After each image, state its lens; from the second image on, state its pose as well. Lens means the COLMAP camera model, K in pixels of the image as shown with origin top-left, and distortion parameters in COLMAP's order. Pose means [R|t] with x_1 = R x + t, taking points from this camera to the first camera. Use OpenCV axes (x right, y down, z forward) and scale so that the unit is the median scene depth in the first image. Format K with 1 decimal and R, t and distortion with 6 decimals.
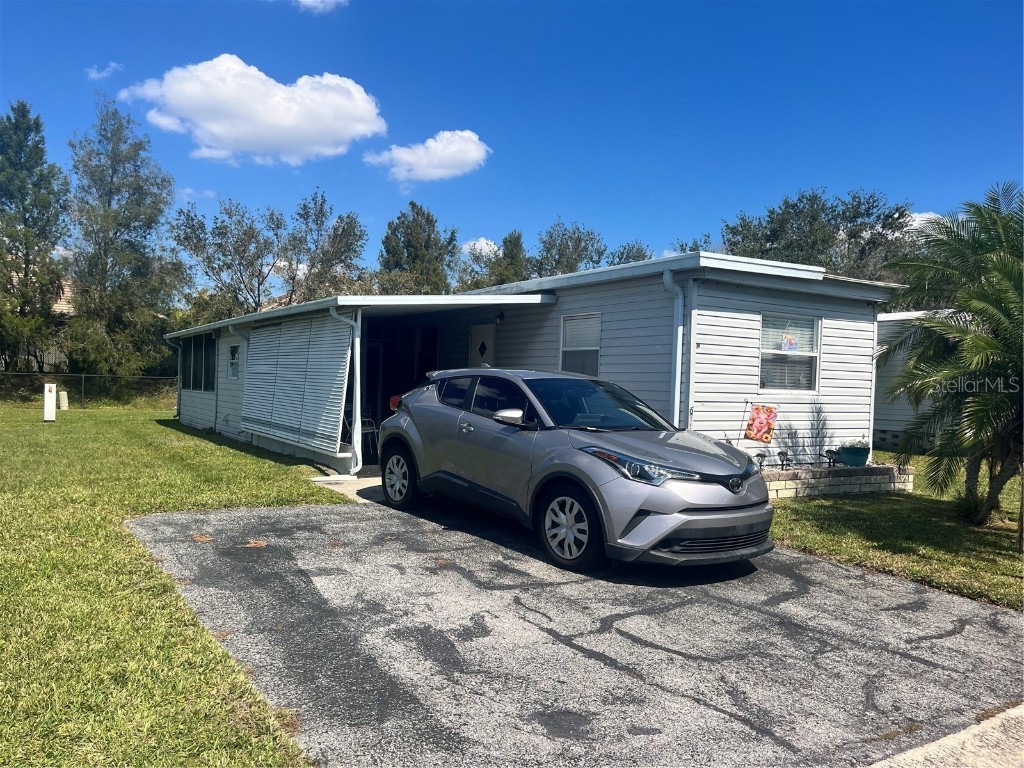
lens RADIAL K [[768.0, 0, 511.4], [0, 768.0, 385.4], [0, 0, 1]] dist [0.036169, -0.074626]
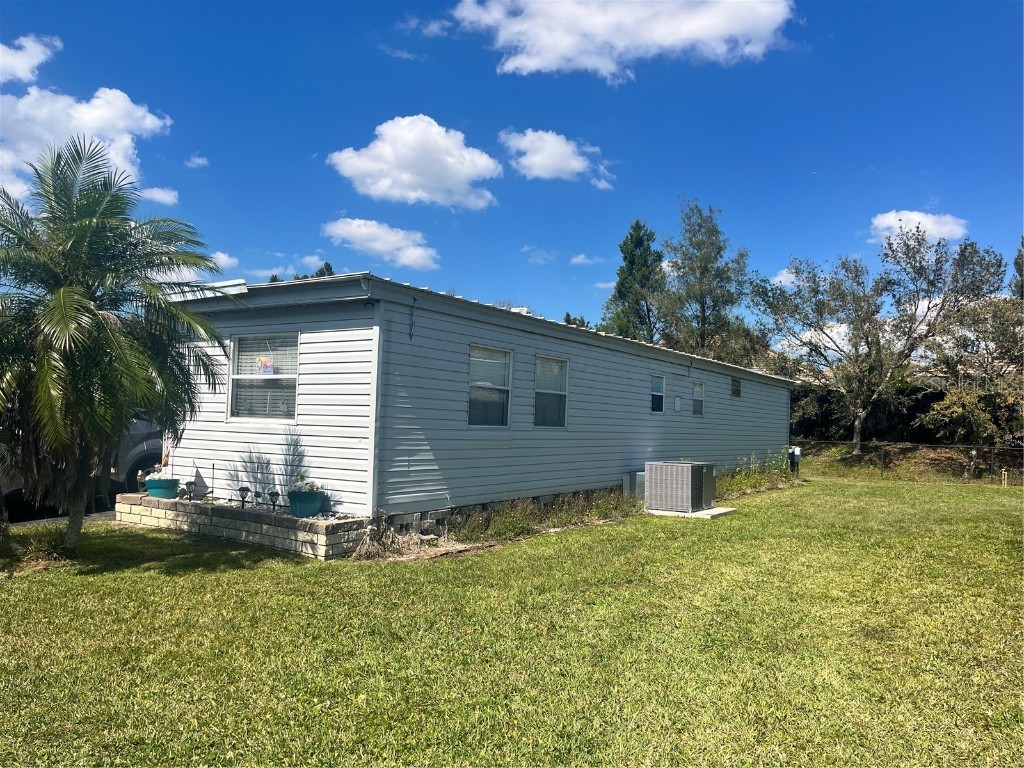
lens RADIAL K [[768.0, 0, 511.5], [0, 768.0, 383.5], [0, 0, 1]] dist [0.036169, -0.074626]
pose [[0.410281, -0.063306, -0.909759, 1.269887], [-0.023928, 0.996497, -0.080133, 0.029706], [0.911645, 0.054645, 0.407329, 0.881885]]
